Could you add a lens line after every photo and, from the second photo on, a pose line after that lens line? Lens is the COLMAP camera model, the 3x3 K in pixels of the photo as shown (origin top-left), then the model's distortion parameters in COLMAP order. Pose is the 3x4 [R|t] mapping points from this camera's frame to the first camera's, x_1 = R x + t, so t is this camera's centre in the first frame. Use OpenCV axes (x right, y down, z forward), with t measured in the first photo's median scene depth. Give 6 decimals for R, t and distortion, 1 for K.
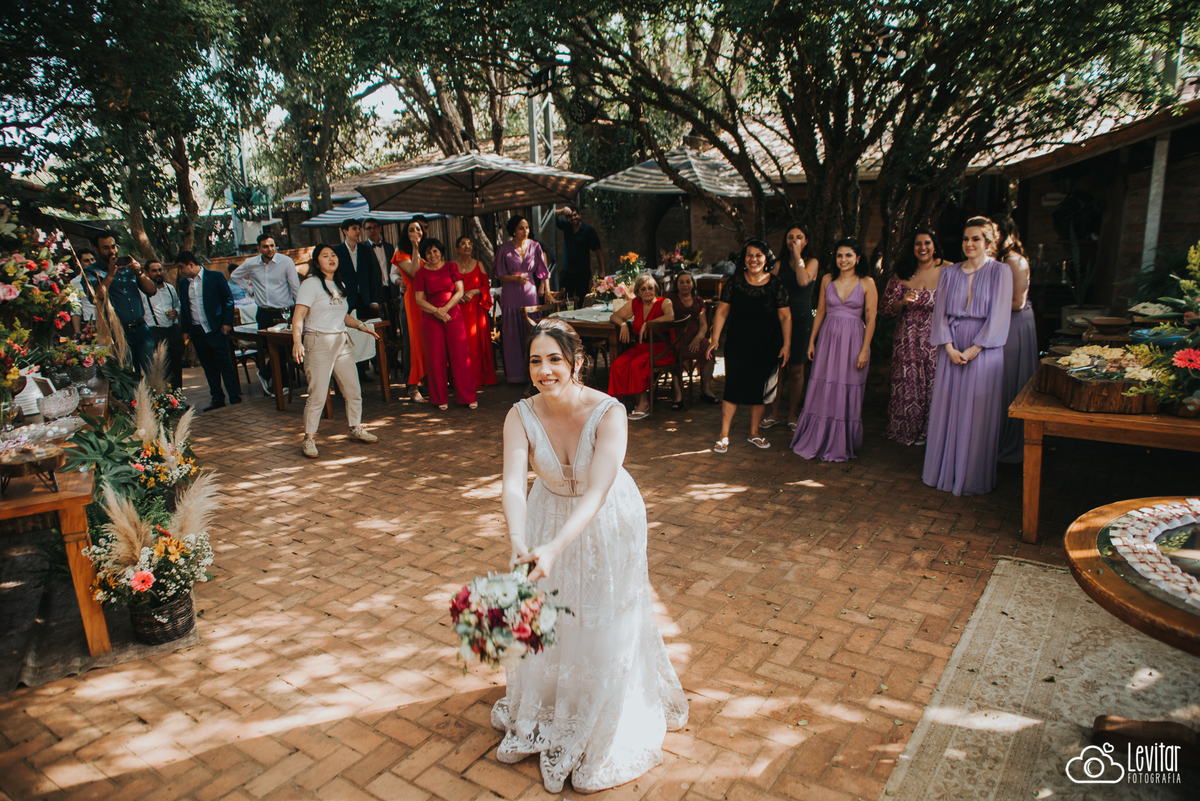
lens RADIAL K [[820.3, 0, 594.8], [0, 820.3, 396.5], [0, 0, 1]] dist [-0.065740, 0.026631]
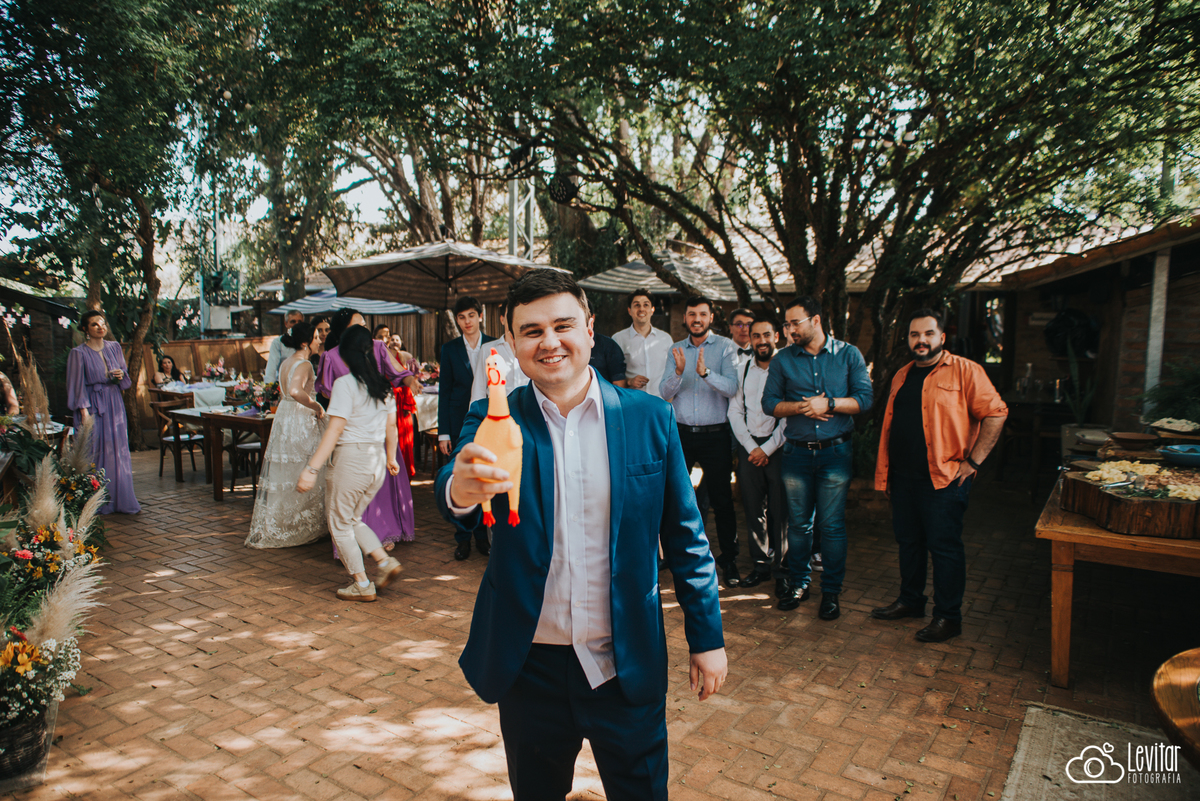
lens RADIAL K [[820.3, 0, 598.6], [0, 820.3, 400.2], [0, 0, 1]] dist [-0.065740, 0.026631]
pose [[0.998257, 0.048104, 0.034198, 0.003453], [-0.043238, 0.990435, -0.131029, 0.007011], [-0.040174, 0.129322, 0.990789, 0.076467]]
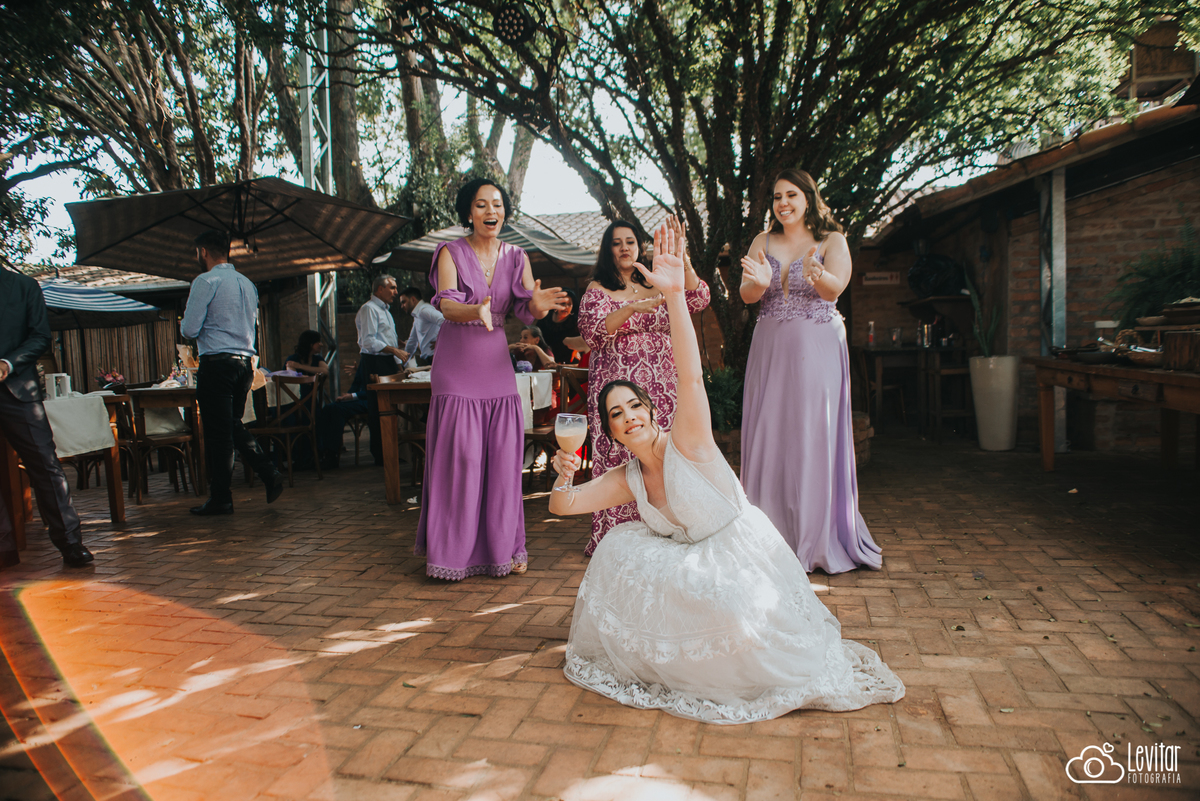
lens RADIAL K [[820.3, 0, 603.3], [0, 820.3, 408.5], [0, 0, 1]] dist [-0.065740, 0.026631]
pose [[0.927805, -0.021963, 0.372417, -0.149101], [0.087318, 0.983321, -0.159547, 0.055525], [-0.362702, 0.180547, 0.914248, 0.305212]]
